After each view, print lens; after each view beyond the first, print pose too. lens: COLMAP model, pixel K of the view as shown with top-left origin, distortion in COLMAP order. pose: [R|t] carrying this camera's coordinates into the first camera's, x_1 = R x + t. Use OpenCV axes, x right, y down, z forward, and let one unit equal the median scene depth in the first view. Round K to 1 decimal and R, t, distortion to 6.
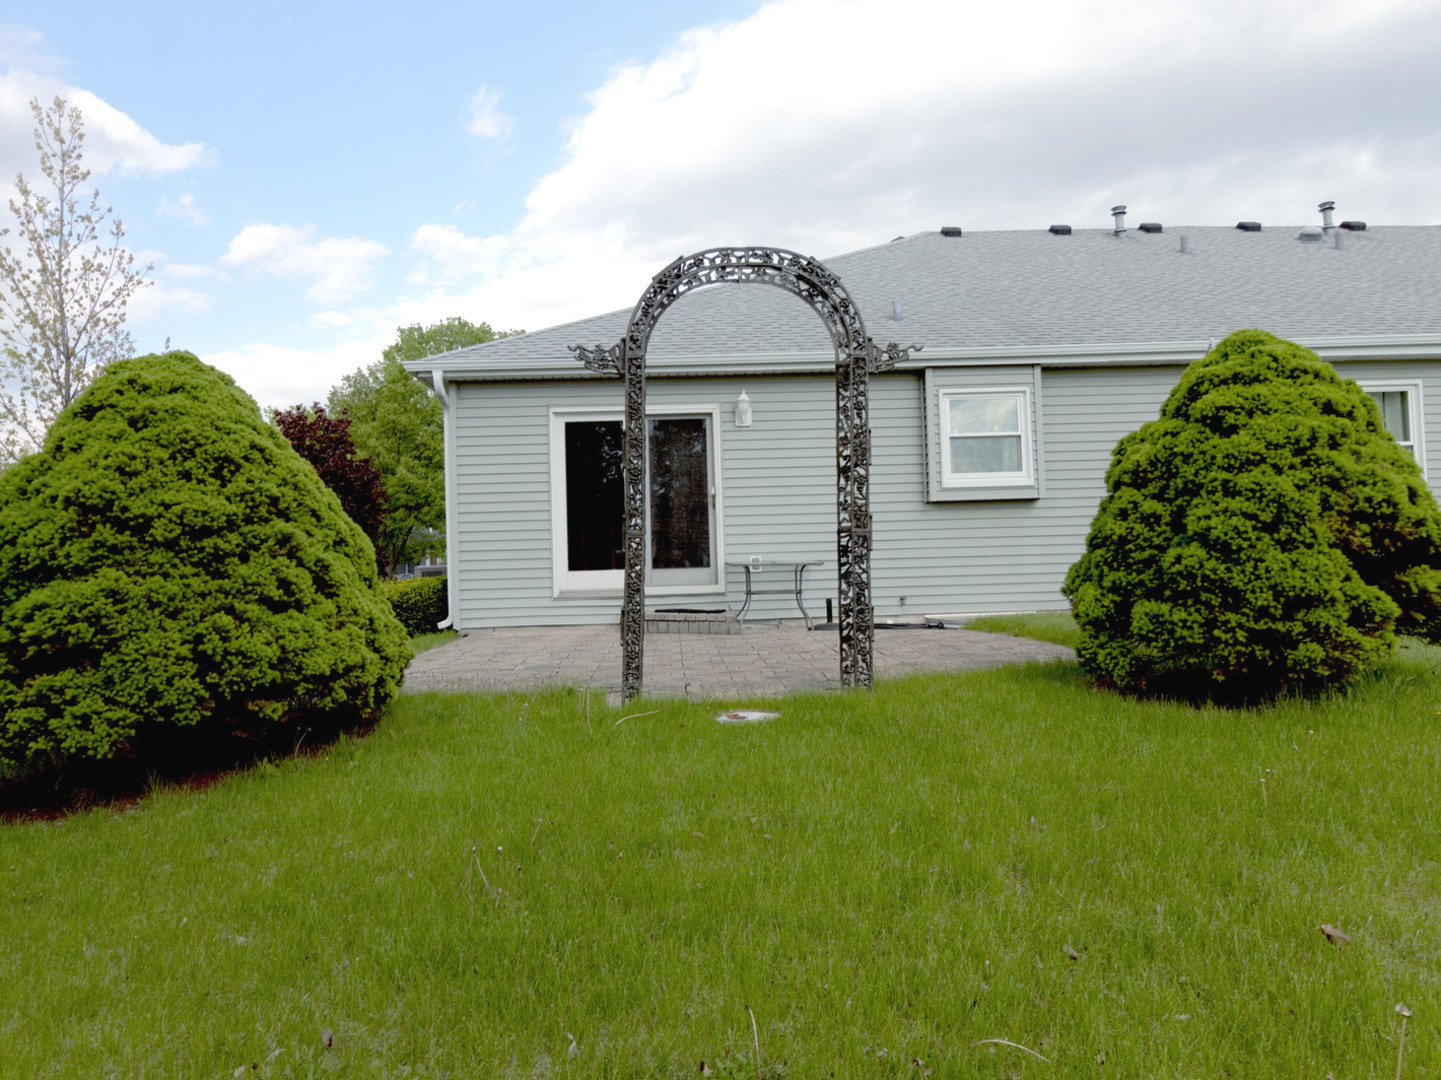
lens RADIAL K [[1095.1, 0, 726.1], [0, 1095.1, 531.2], [0, 0, 1]] dist [0.015223, 0.006390]
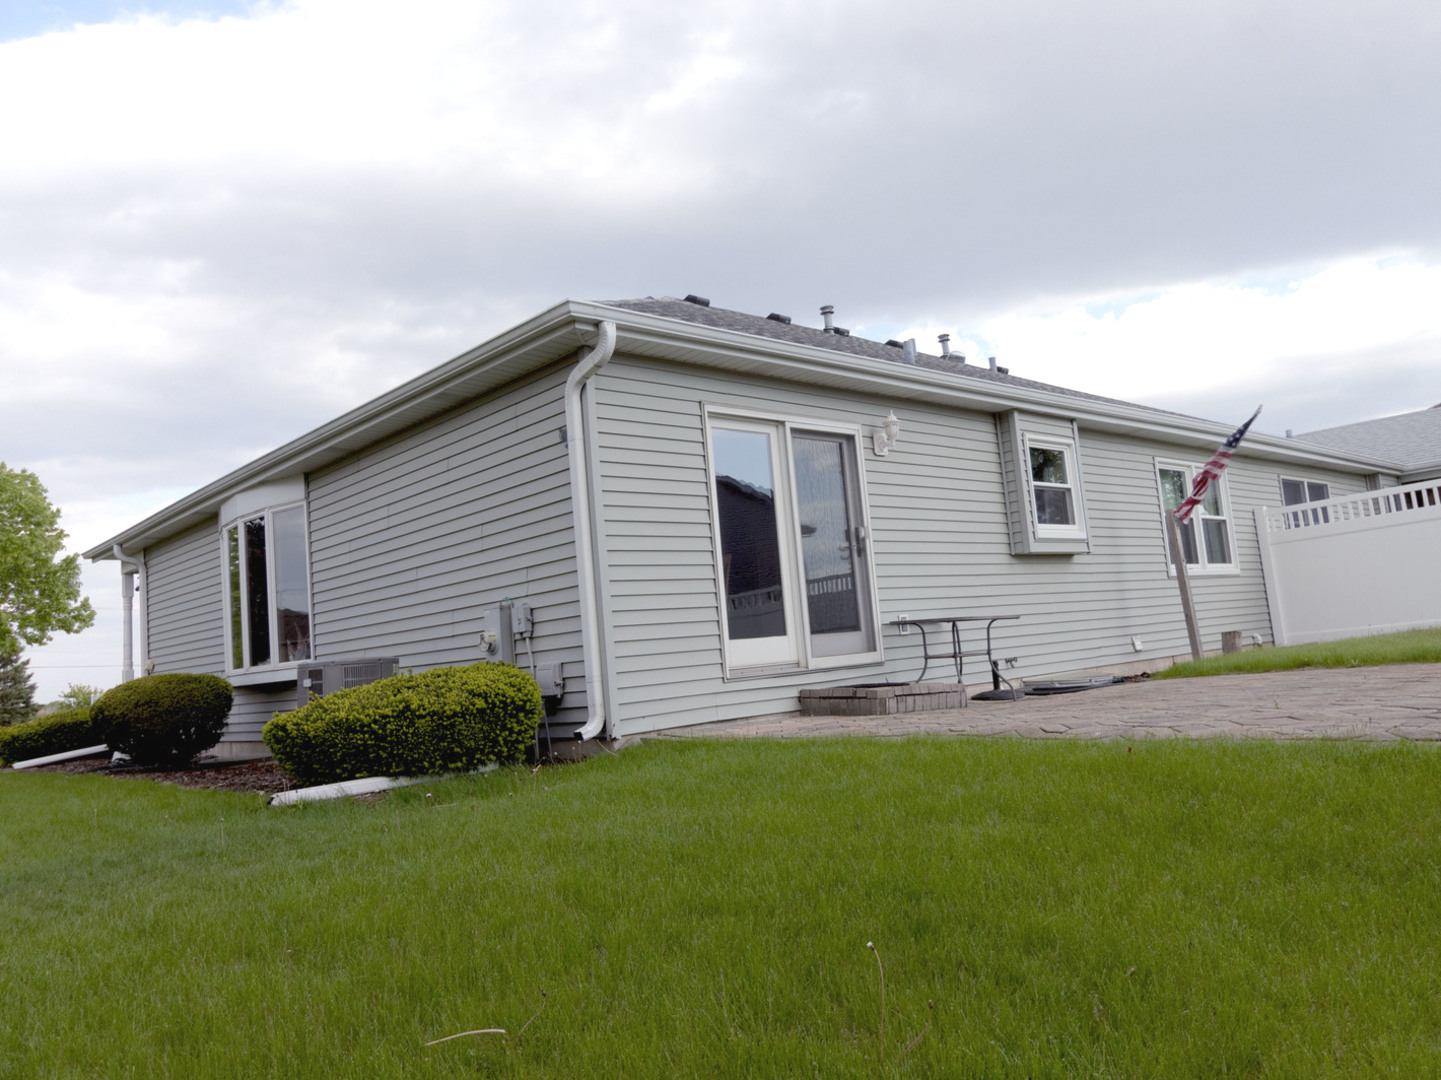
lens RADIAL K [[1095.1, 0, 724.6], [0, 1095.1, 547.9], [0, 0, 1]] dist [0.015223, 0.006390]
pose [[0.735138, 0.030713, 0.677222, -1.572095], [0.049364, 0.993896, -0.098660, 0.118975], [-0.676118, 0.105959, 0.729134, 1.247993]]
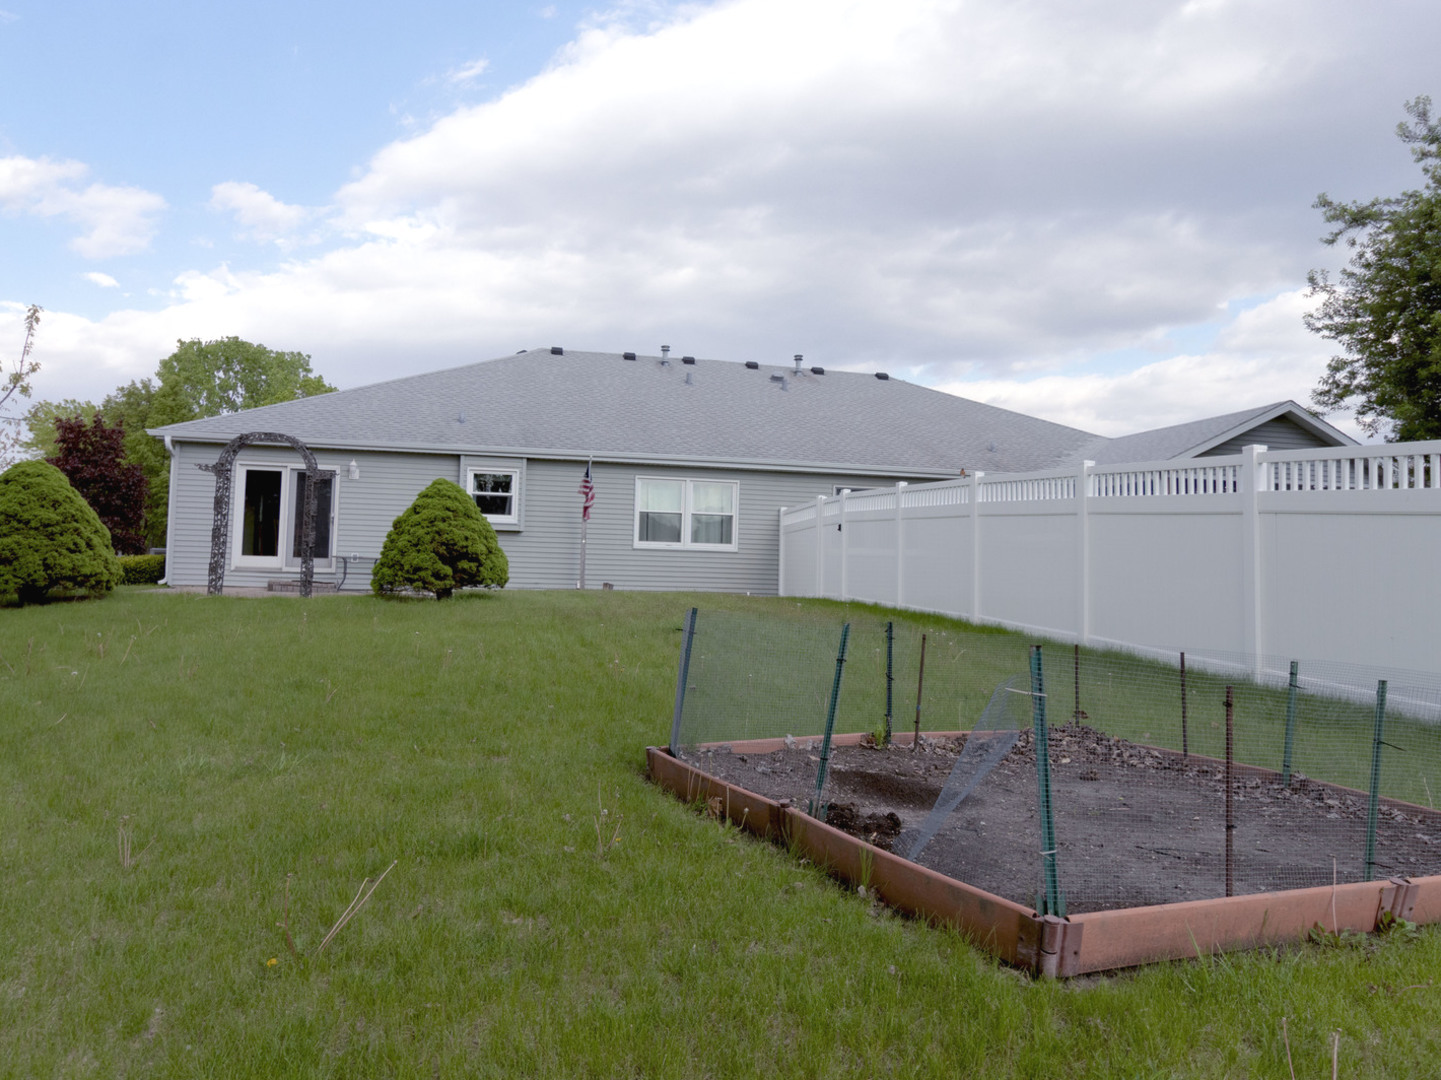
lens RADIAL K [[1095.1, 0, 715.4], [0, 1095.1, 537.3], [0, 0, 1]] dist [0.015223, 0.006390]
pose [[0.984438, 0.062935, 0.164079, 0.781504], [-0.061217, 0.998004, -0.015510, -0.029387], [-0.164727, 0.005224, 0.986325, -2.137941]]
